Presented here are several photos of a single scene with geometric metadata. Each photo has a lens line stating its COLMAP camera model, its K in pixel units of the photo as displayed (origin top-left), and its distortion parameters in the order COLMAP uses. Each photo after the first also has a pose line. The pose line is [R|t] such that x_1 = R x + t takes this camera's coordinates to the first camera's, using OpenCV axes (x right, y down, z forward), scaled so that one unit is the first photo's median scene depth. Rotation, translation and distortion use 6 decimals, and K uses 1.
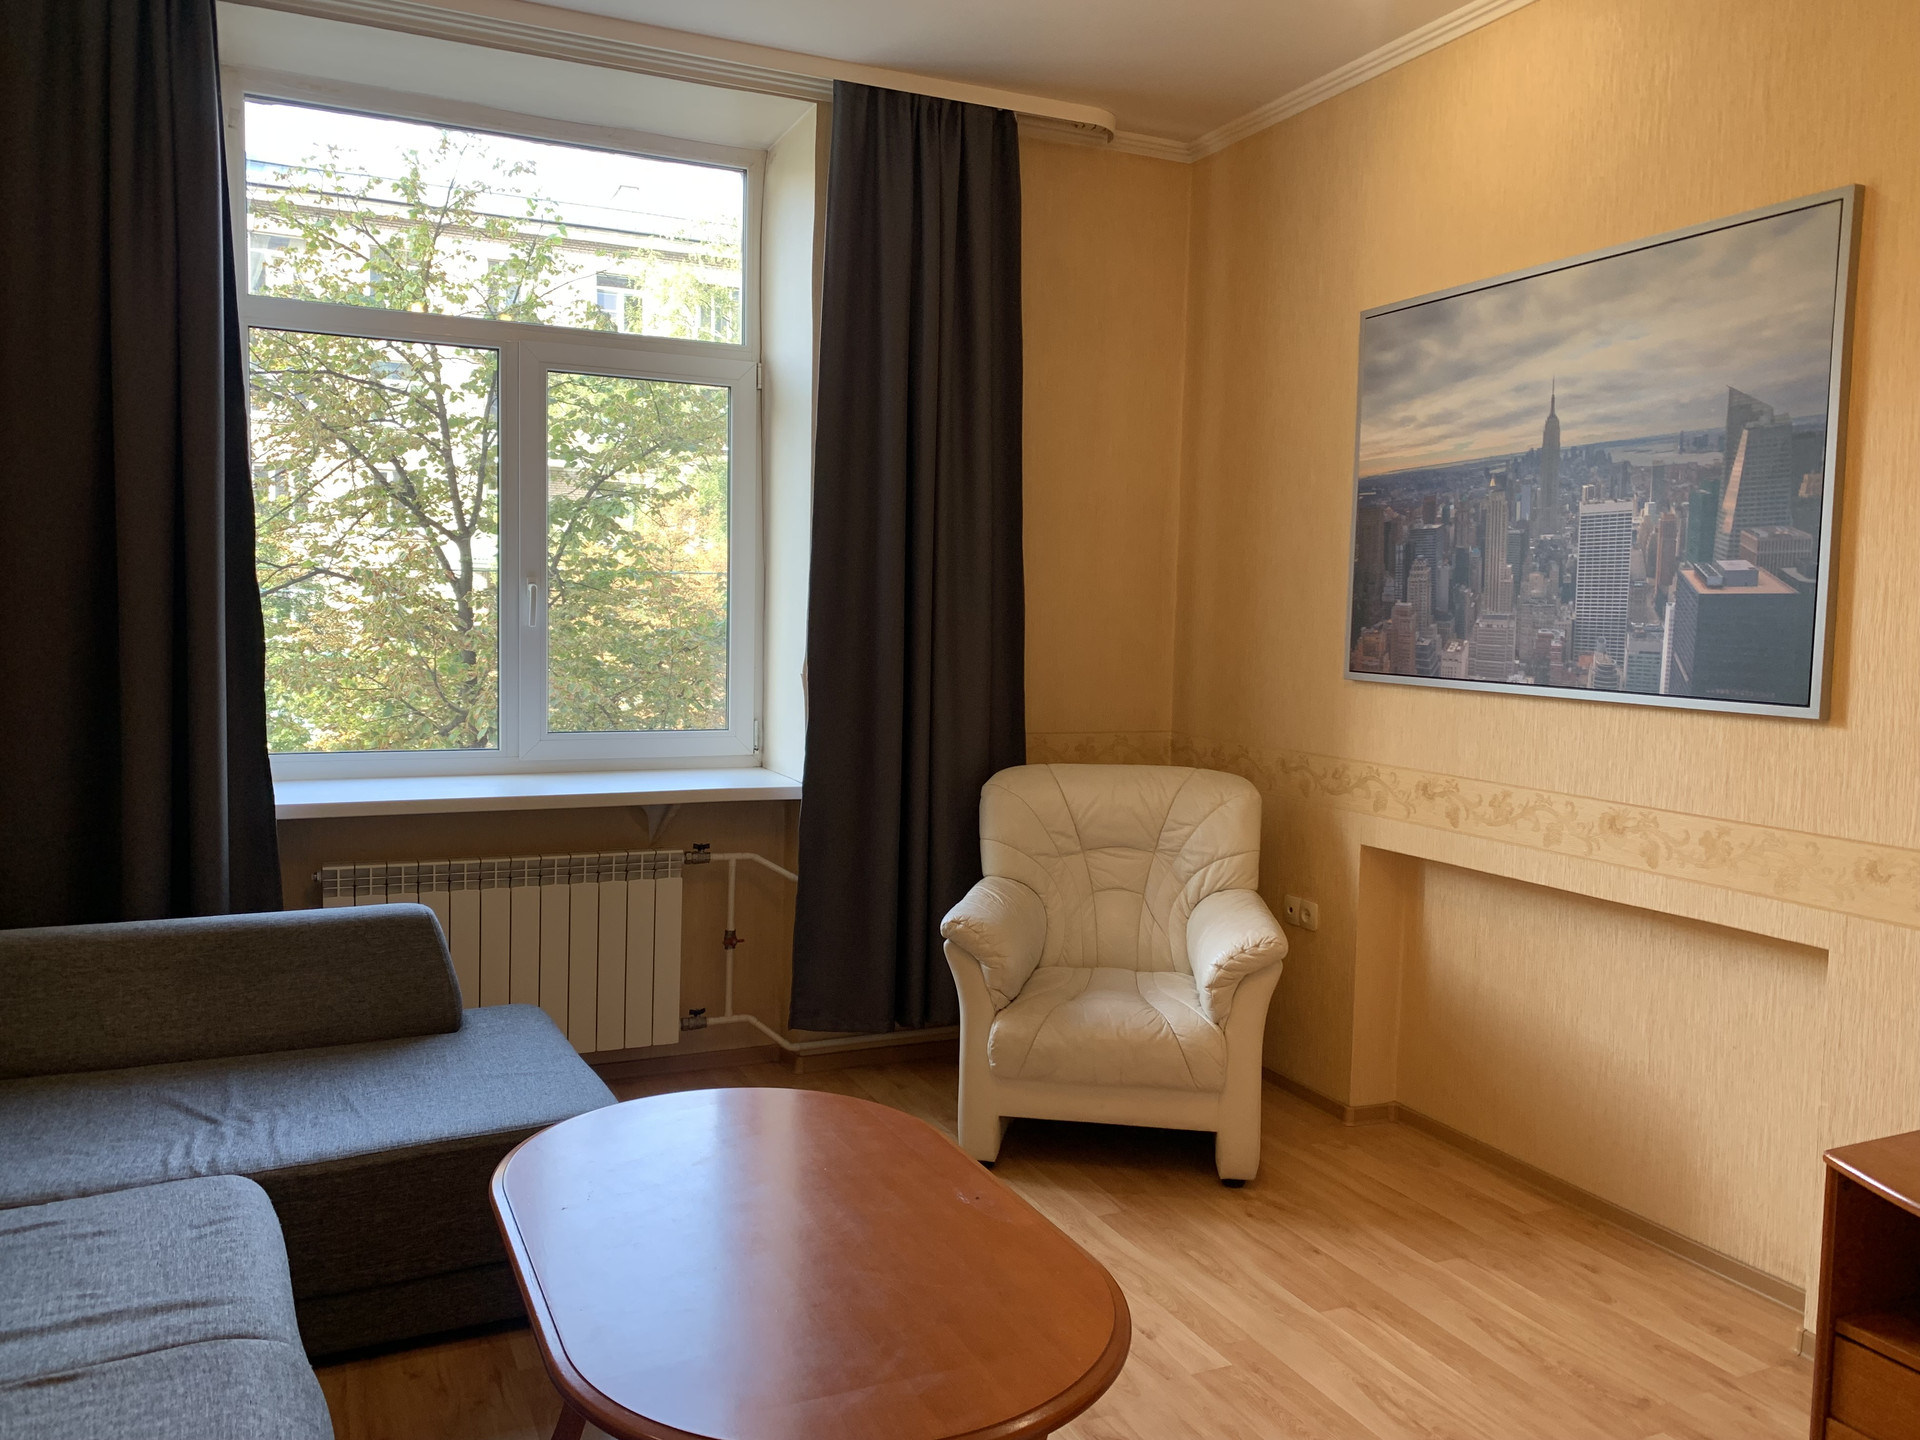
lens RADIAL K [[1463.8, 0, 1009.2], [0, 1463.8, 720.3], [0, 0, 1]] dist [-0.000780, 0.005060]
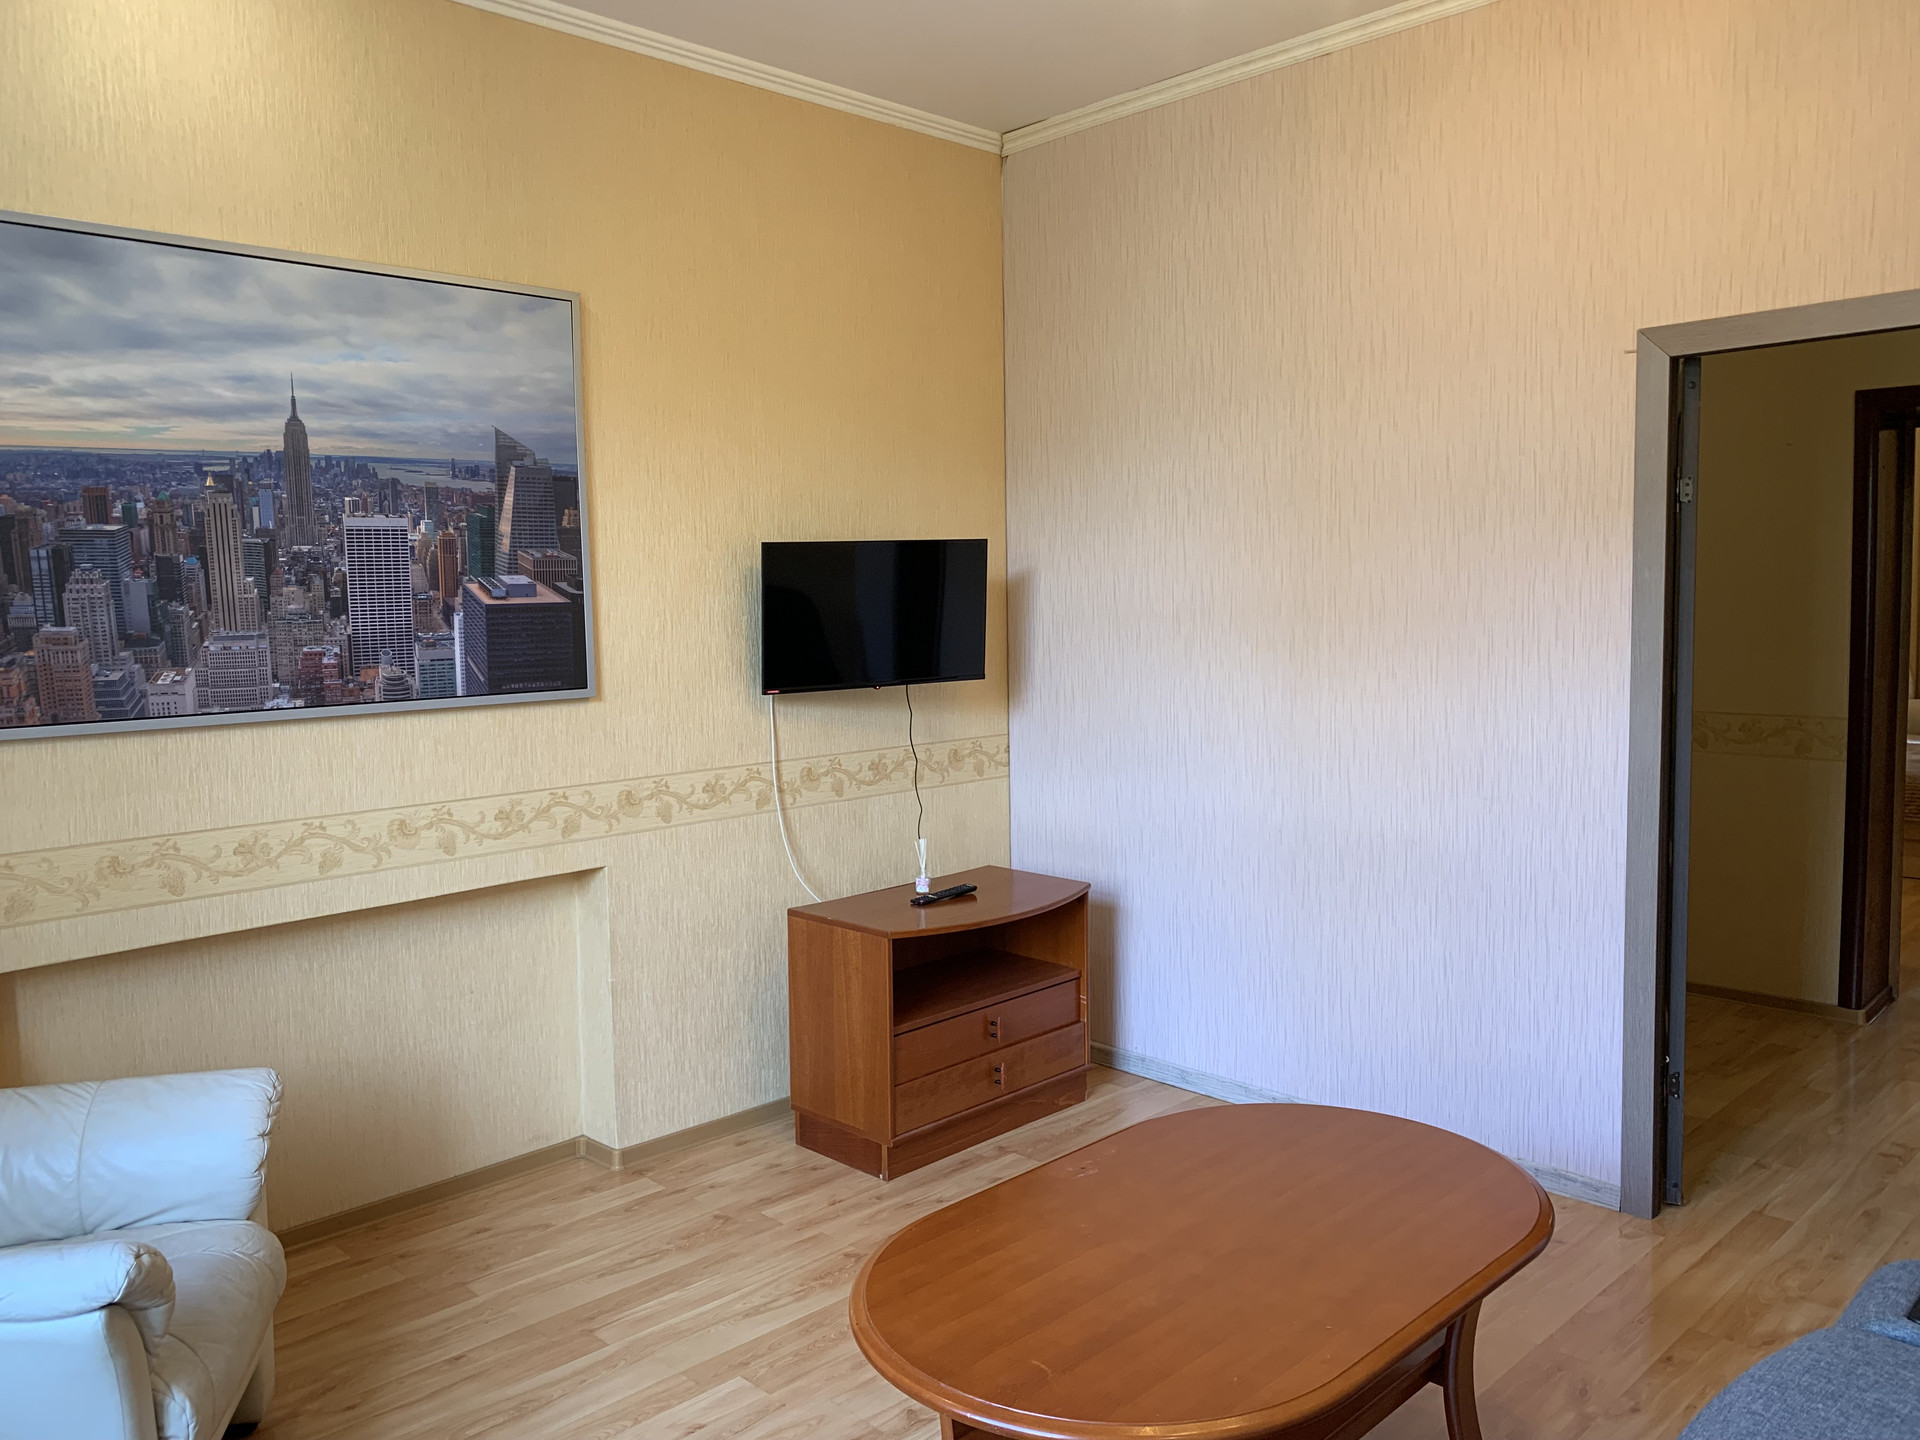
lens RADIAL K [[1471.7, 0, 963.2], [0, 1471.7, 698.5], [0, 0, 1]] dist [-0.001354, -0.000519]
pose [[-0.320094, -0.098463, 0.942255, -0.692318], [0.076524, 0.988647, 0.129307, -0.125140], [-0.944290, 0.113496, -0.308925, 0.944859]]
